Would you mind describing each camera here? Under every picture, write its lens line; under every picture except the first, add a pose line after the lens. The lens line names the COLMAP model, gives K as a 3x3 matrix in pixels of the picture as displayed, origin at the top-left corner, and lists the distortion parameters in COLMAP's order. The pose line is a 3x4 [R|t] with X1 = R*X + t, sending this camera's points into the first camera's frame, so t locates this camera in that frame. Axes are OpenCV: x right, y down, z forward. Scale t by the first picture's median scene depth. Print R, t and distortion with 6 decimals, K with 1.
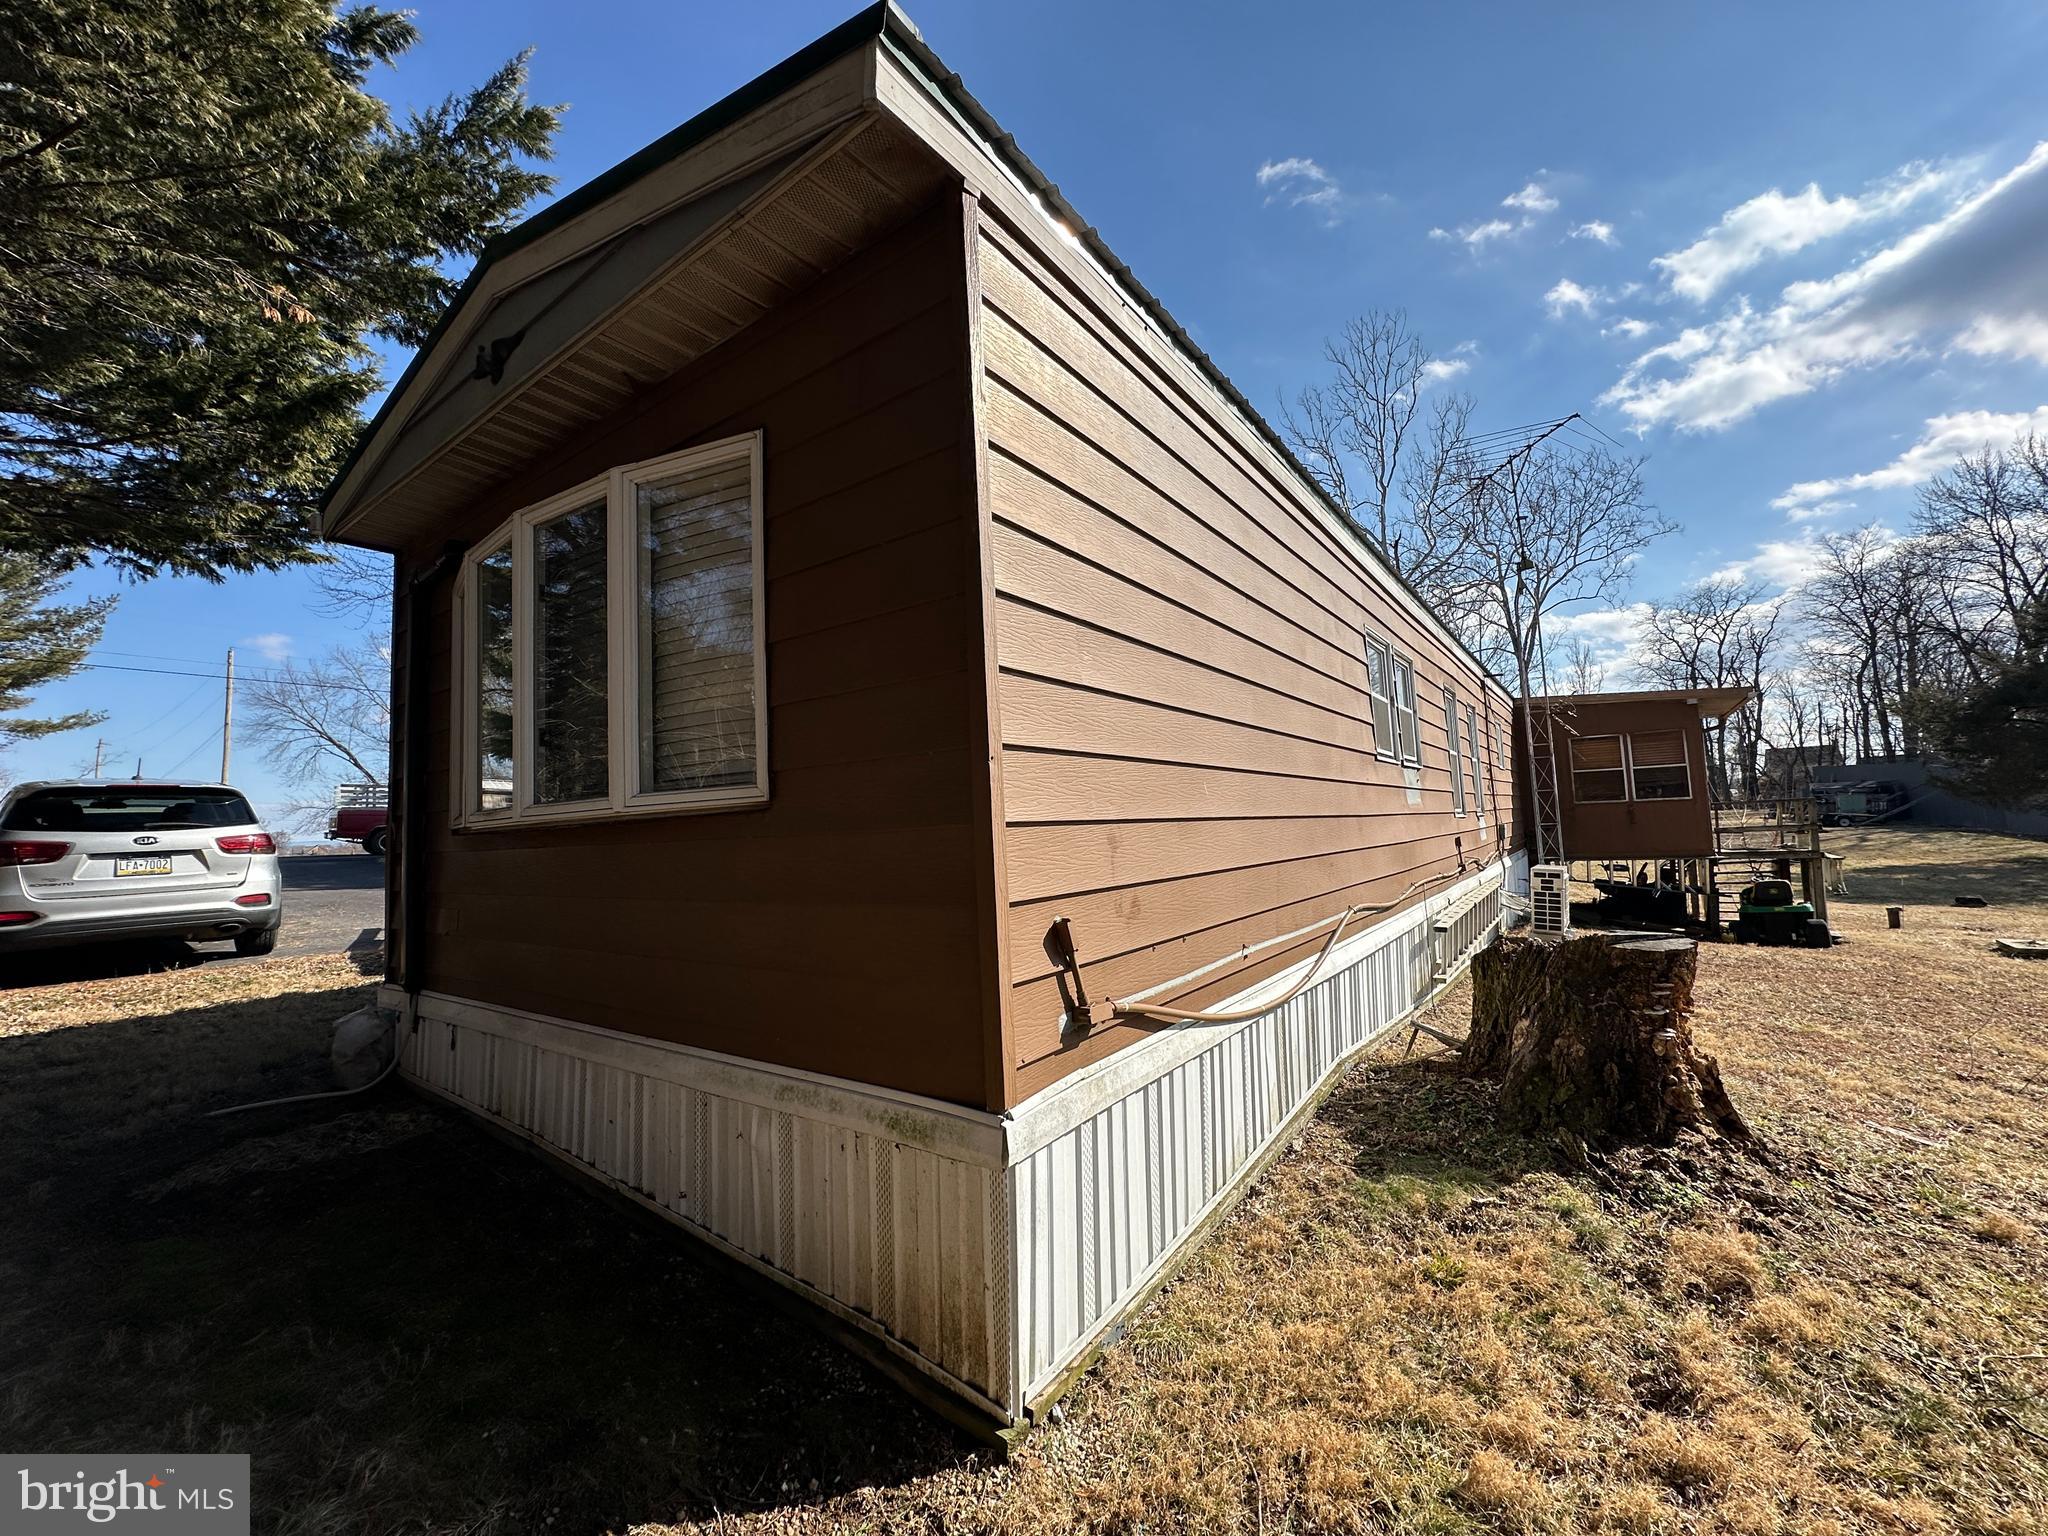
lens RADIAL K [[807.1, 0, 1024.0], [0, 807.1, 768.0], [0, 0, 1]] dist [-0.002344, -0.000068]
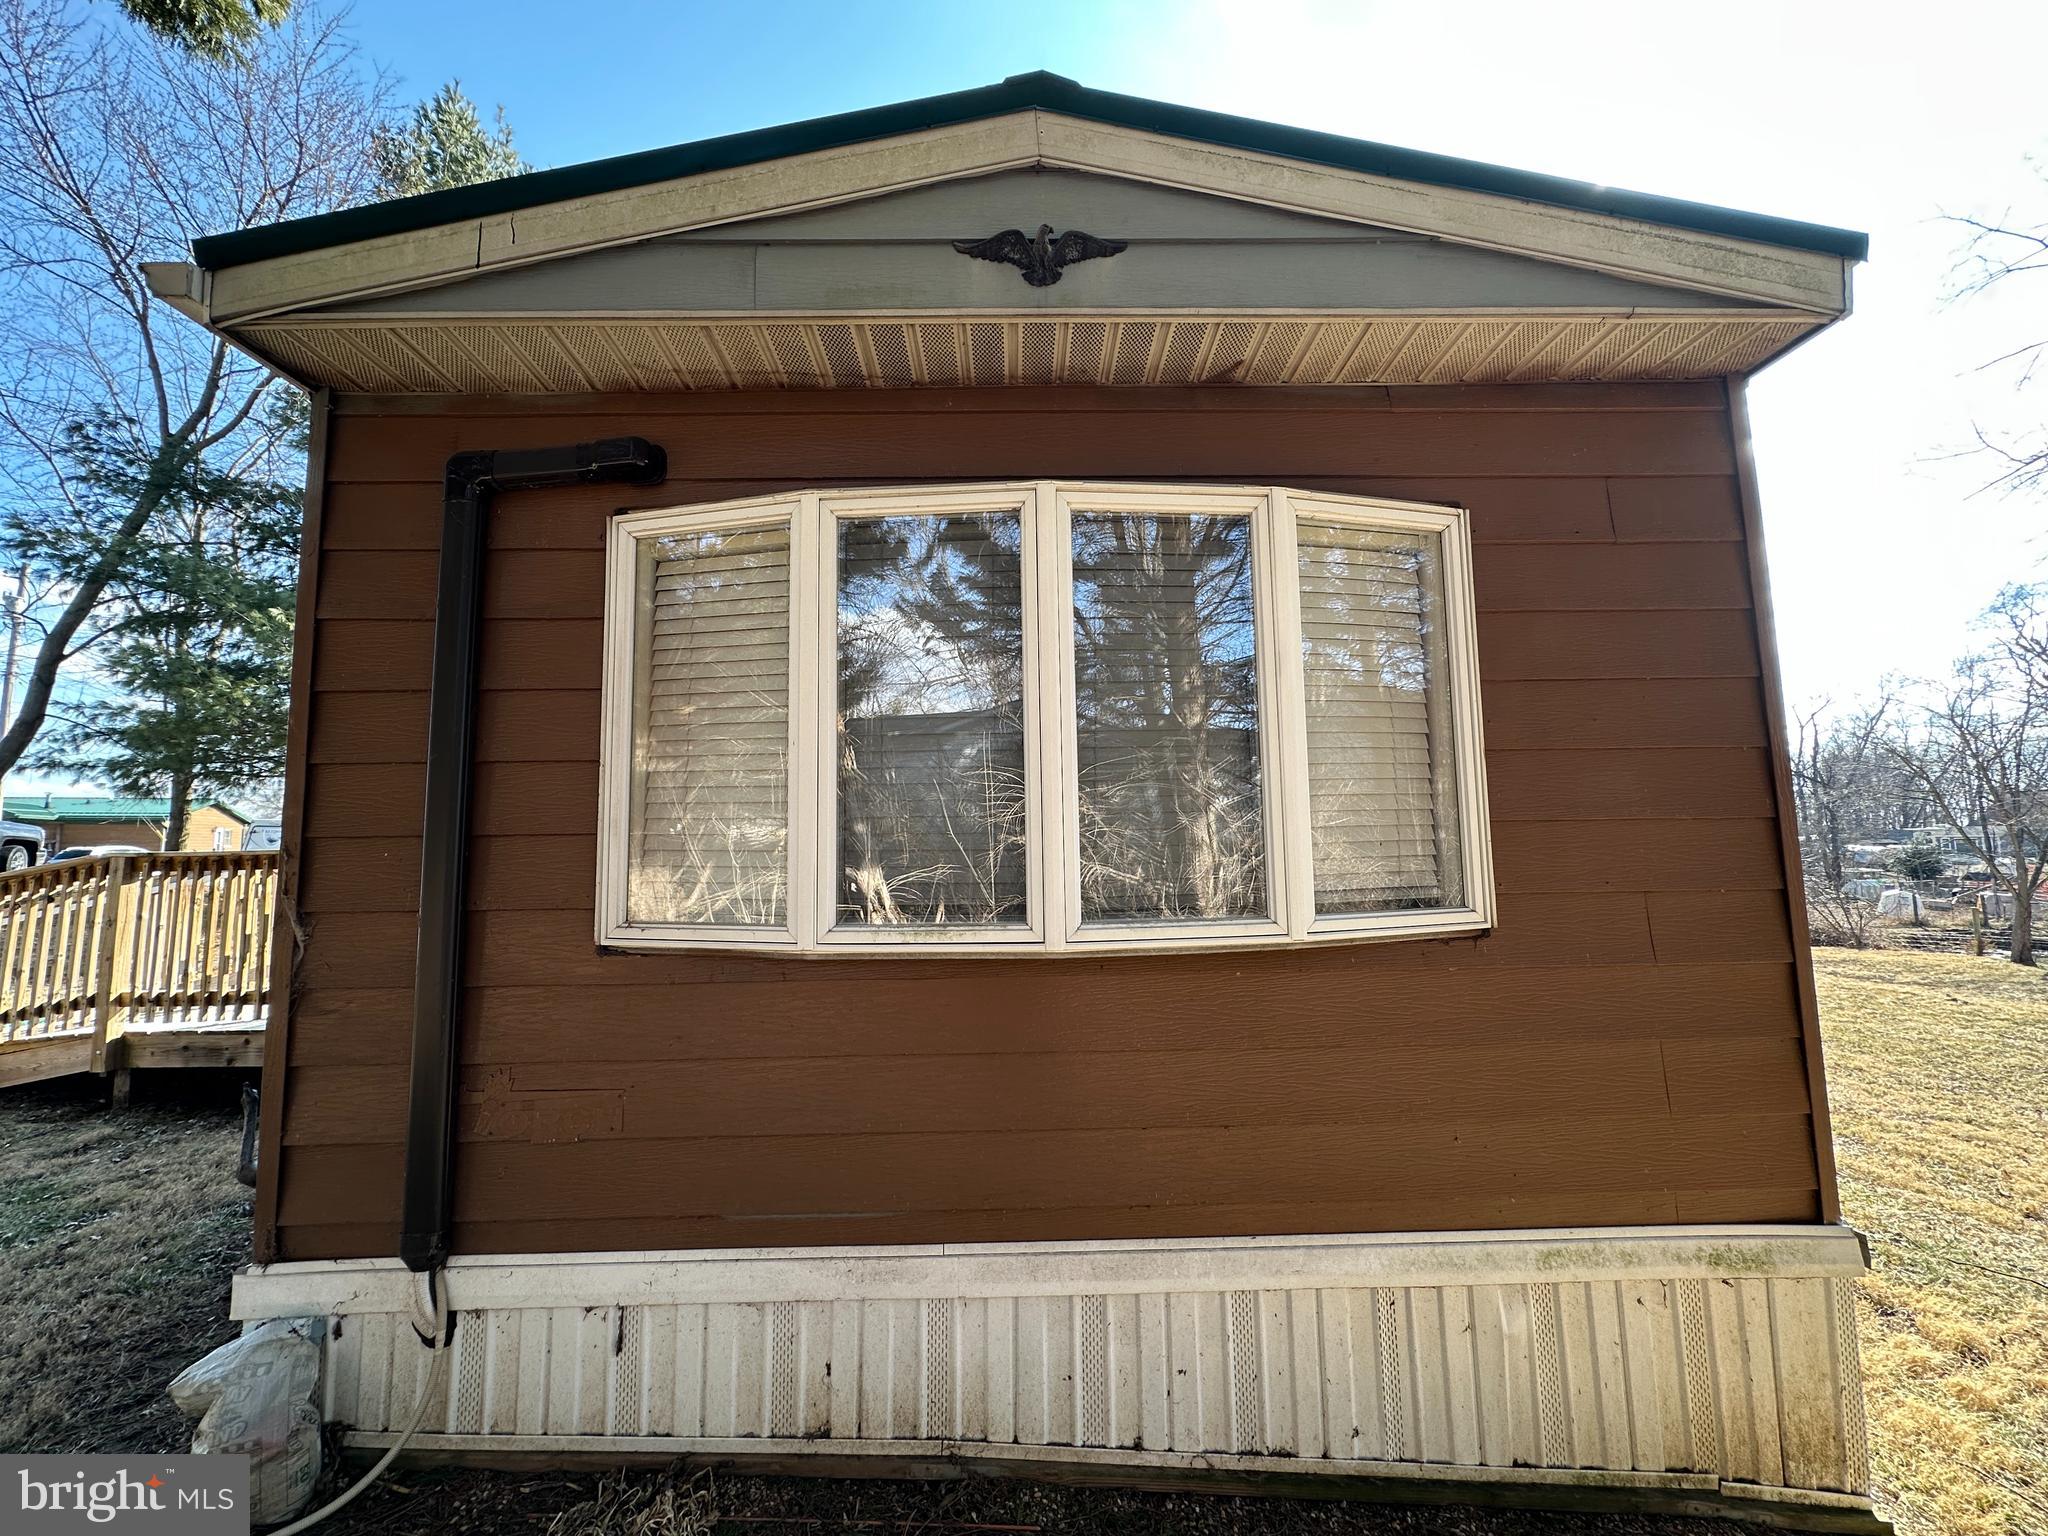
lens RADIAL K [[807.1, 0, 1024.0], [0, 807.1, 768.0], [0, 0, 1]] dist [-0.002344, -0.000068]
pose [[0.804652, 0.084176, 0.587749, -1.229042], [-0.061829, 0.996397, -0.058056, -0.049376], [-0.590518, 0.010375, 0.806957, 0.566481]]
